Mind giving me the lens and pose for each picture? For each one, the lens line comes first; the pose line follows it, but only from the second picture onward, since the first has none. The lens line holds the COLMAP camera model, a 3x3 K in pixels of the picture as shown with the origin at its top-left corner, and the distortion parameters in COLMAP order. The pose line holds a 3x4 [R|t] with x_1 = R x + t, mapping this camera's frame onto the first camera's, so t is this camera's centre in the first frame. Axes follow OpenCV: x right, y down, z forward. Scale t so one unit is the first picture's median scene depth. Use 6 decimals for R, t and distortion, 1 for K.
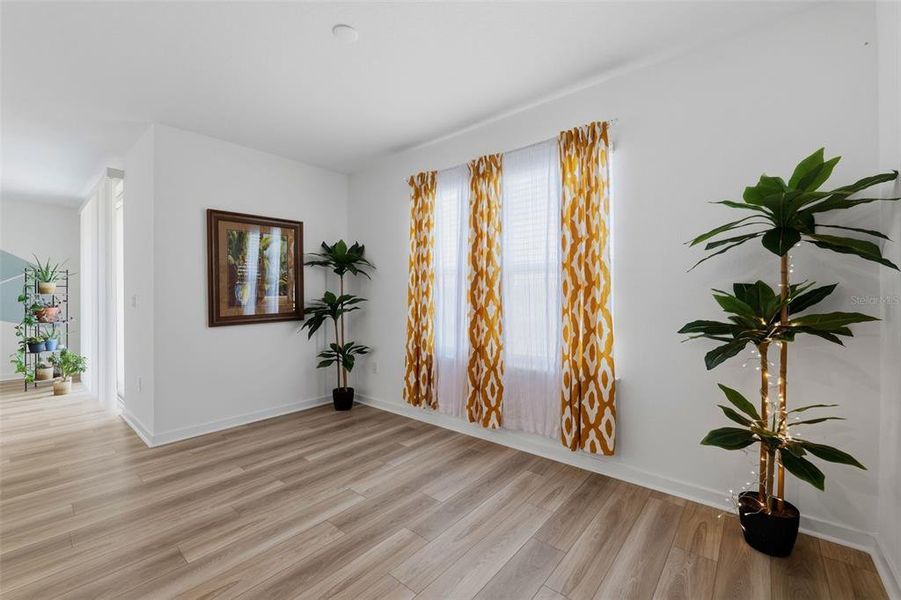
lens RADIAL K [[369.5, 0, 445.4], [0, 369.5, 296.3], [0, 0, 1]] dist [-0.013590, 0.000490]
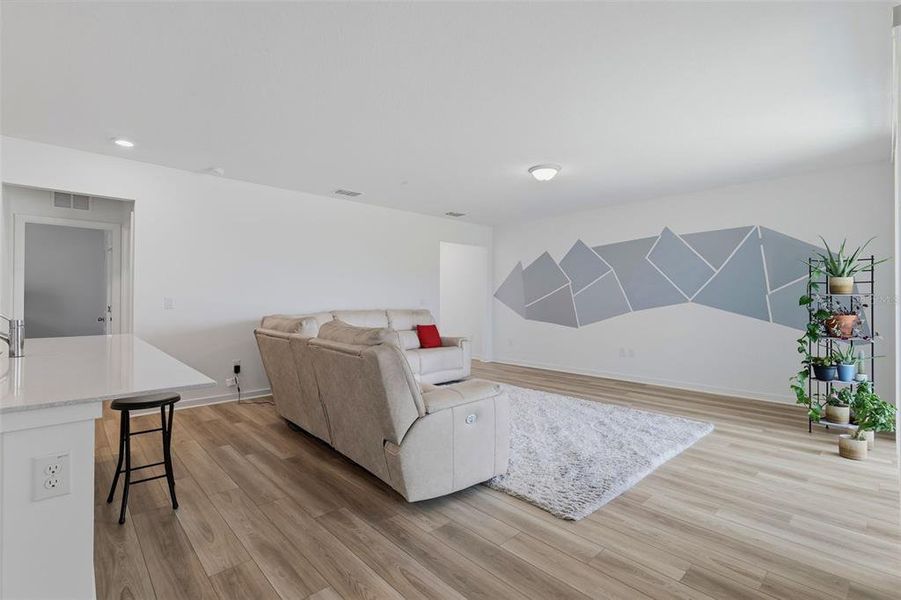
lens RADIAL K [[411.3, 0, 448.8], [0, 411.3, 298.3], [0, 0, 1]] dist [0.001680, -0.002034]
pose [[-0.117717, -0.001073, -0.993047, -0.282186], [0.002636, 0.999996, -0.001393, 0.000121], [0.993044, -0.002782, -0.117713, 0.401019]]
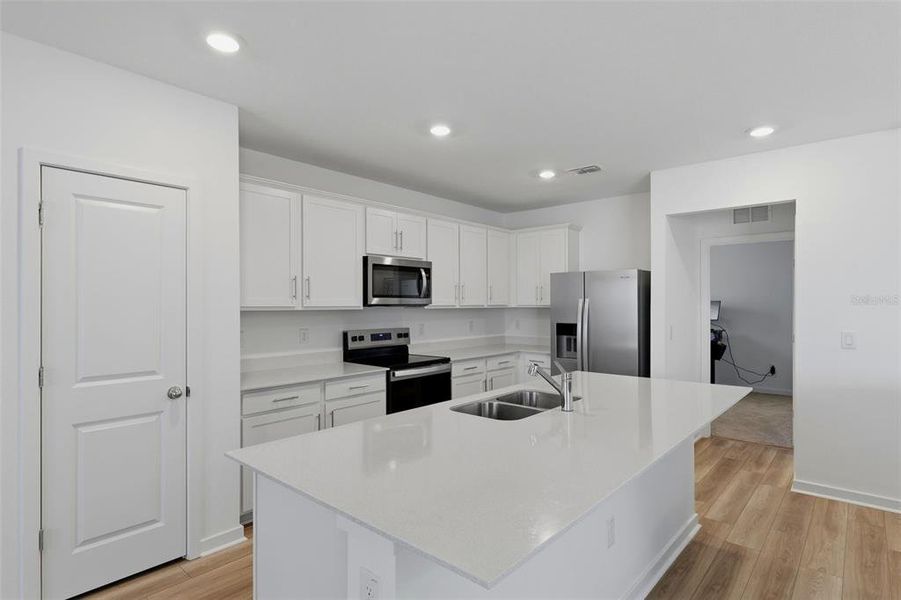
lens RADIAL K [[466.1, 0, 447.6], [0, 466.1, 302.8], [0, 0, 1]] dist [0.001187, -0.001019]
pose [[-0.999717, 0.004796, 0.023285, -0.553193], [0.004634, 0.999965, -0.006985, -0.048710], [-0.023317, -0.006875, -0.999704, 0.377361]]
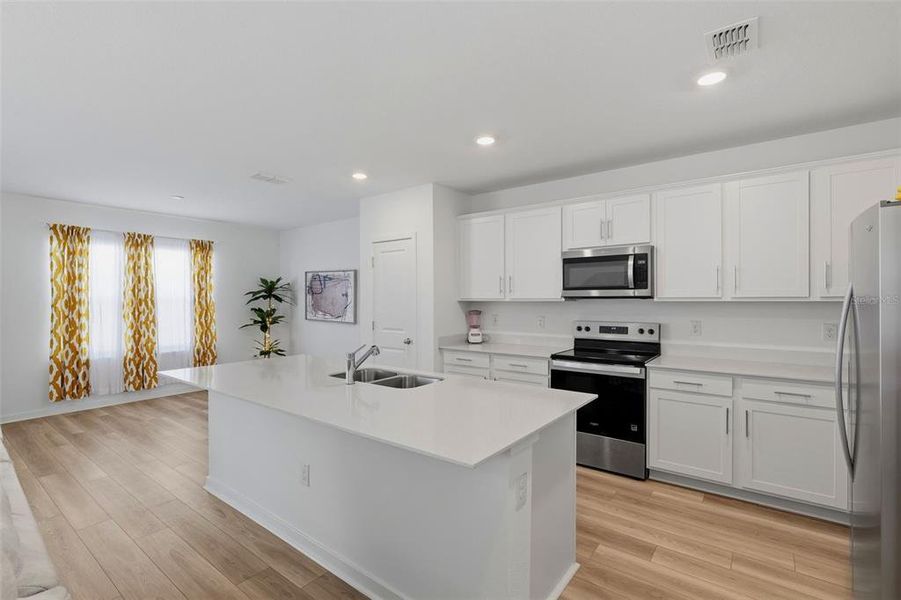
lens RADIAL K [[411.3, 0, 448.7], [0, 411.3, 301.3], [0, 0, 1]] dist [0.001680, -0.002034]
pose [[-0.051523, -0.004387, 0.998662, -1.197625], [0.000415, 0.999990, 0.004415, -0.046939], [-0.998672, 0.000642, -0.051521, -0.210731]]
